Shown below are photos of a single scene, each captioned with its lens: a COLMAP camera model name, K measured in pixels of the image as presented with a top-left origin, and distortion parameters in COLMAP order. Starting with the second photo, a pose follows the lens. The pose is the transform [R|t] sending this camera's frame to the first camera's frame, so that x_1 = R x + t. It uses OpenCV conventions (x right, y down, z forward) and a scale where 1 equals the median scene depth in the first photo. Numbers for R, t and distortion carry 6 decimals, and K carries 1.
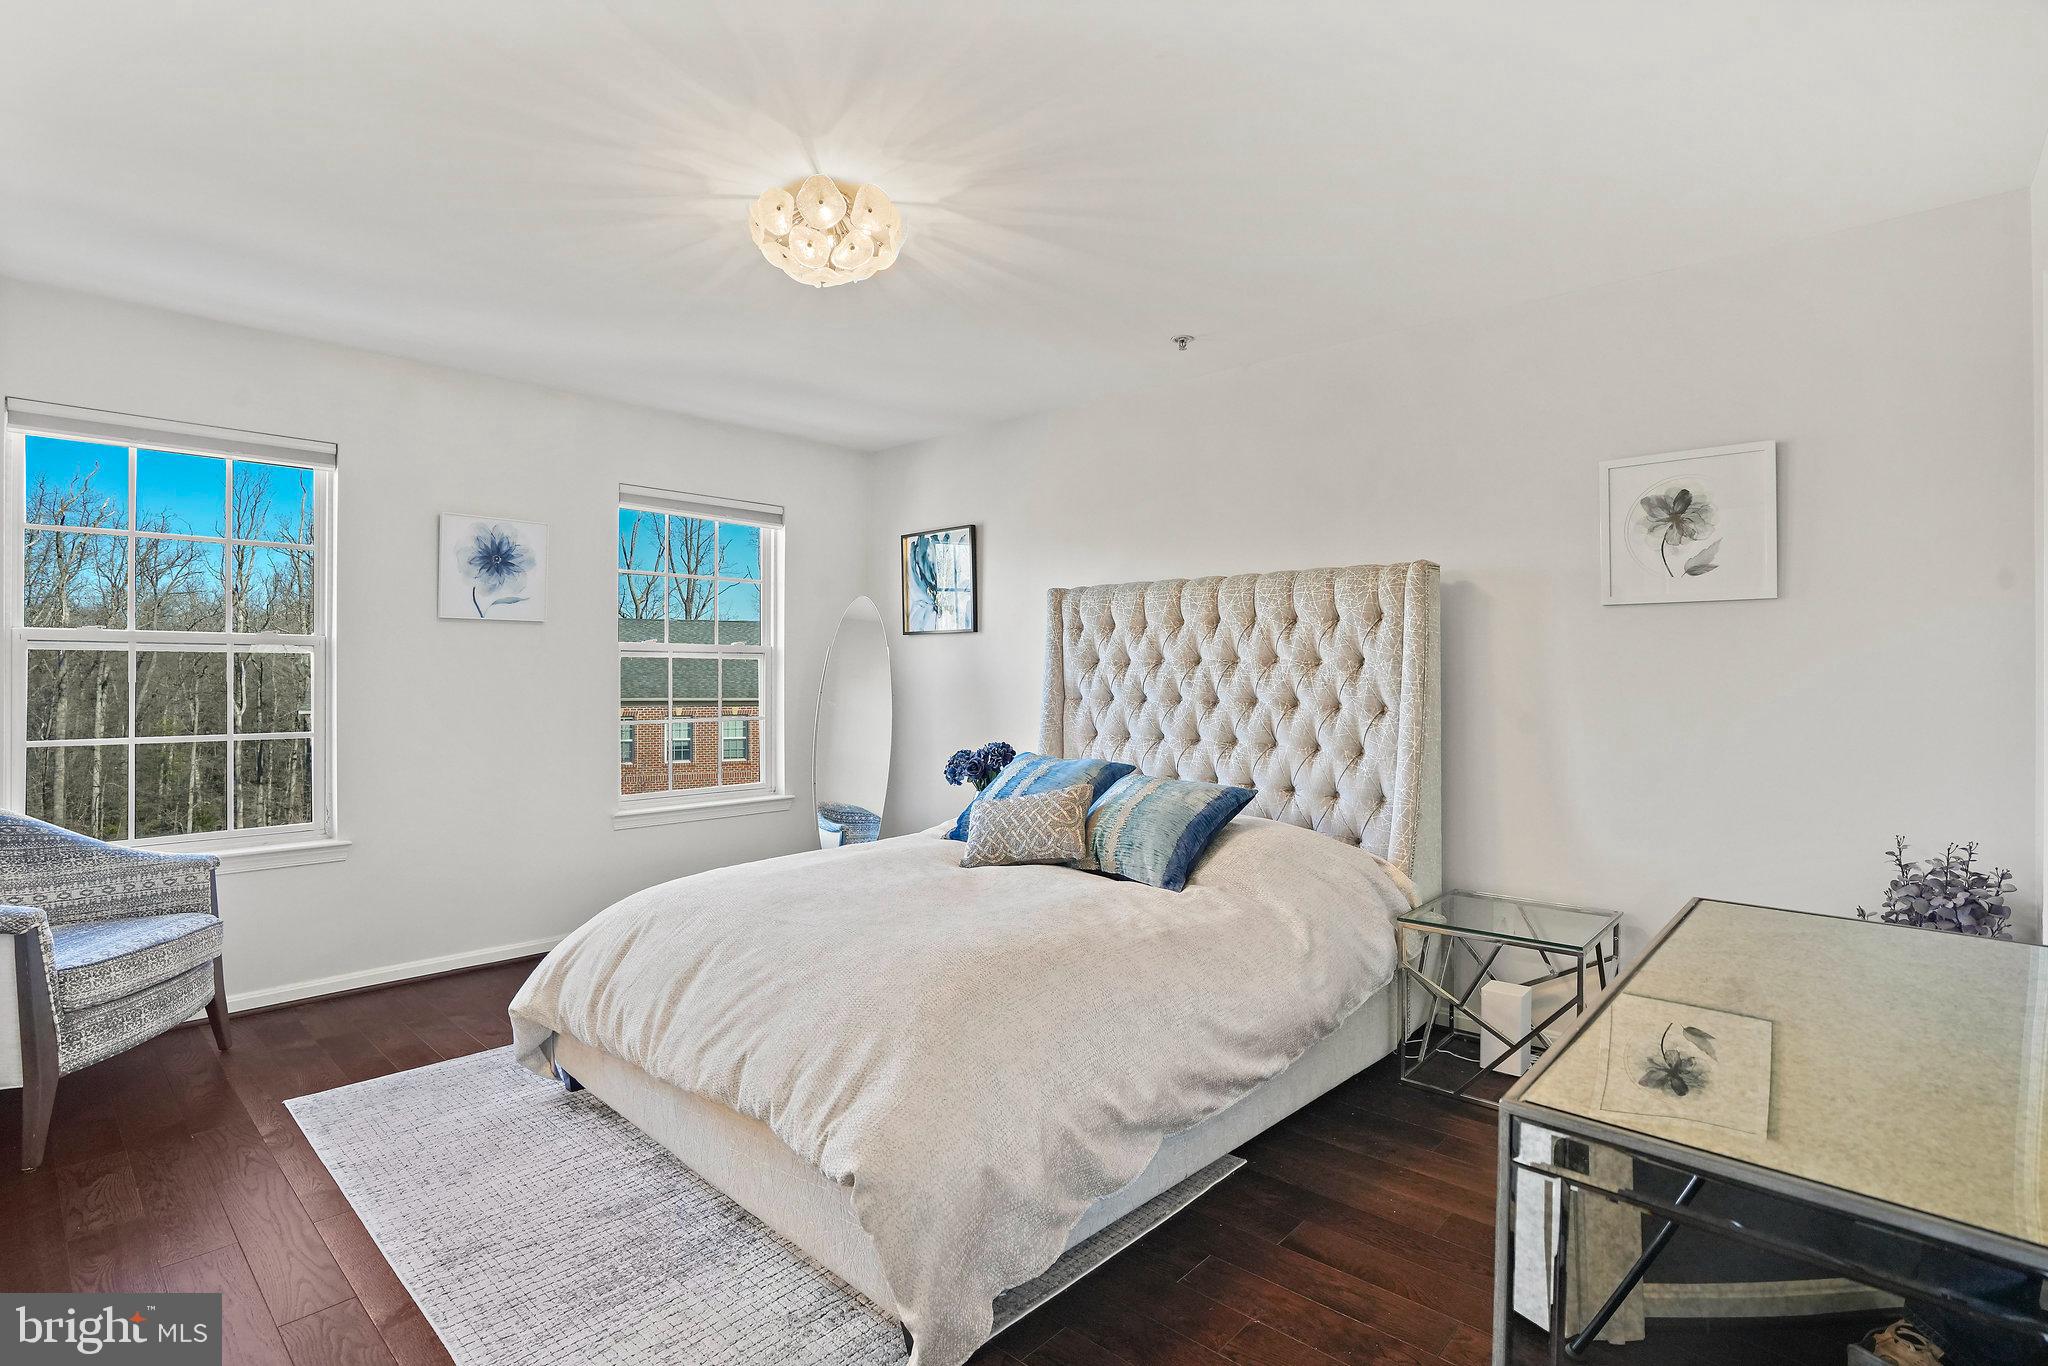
lens RADIAL K [[1011.7, 0, 1018.4], [0, 1011.7, 669.4], [0, 0, 1]] dist [-0.035619, 0.000546]
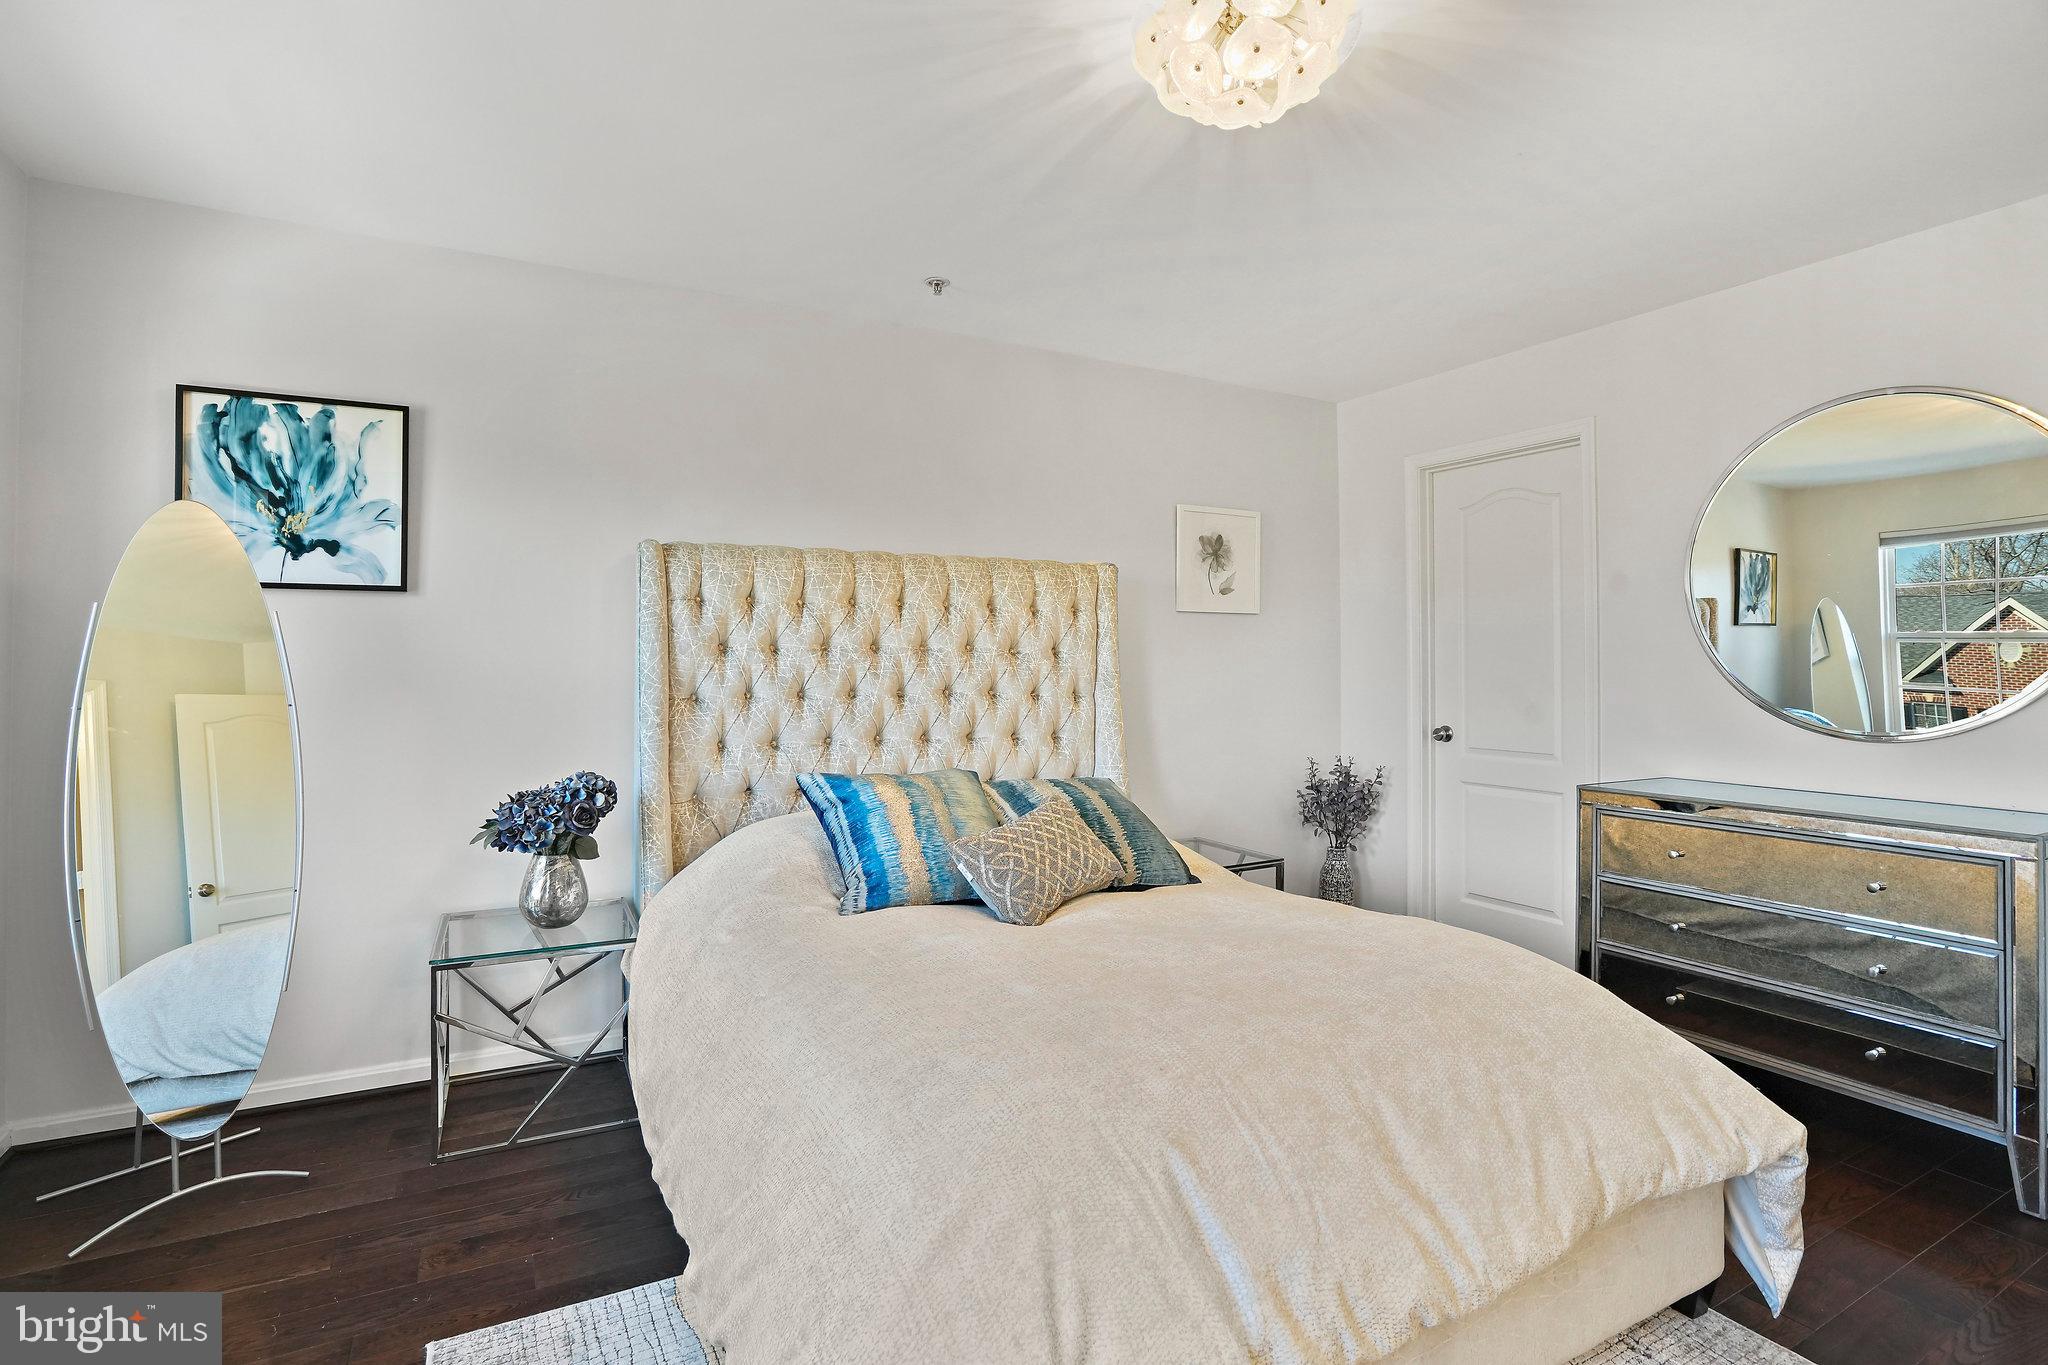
lens RADIAL K [[1011.7, 0, 1018.4], [0, 1011.7, 668.9], [0, 0, 1]] dist [-0.035619, 0.000546]
pose [[0.309019, -0.006847, 0.951031, -0.632858], [-0.003746, 0.999958, 0.008417, 0.001378], [-0.951049, -0.006164, 0.308980, 0.648285]]
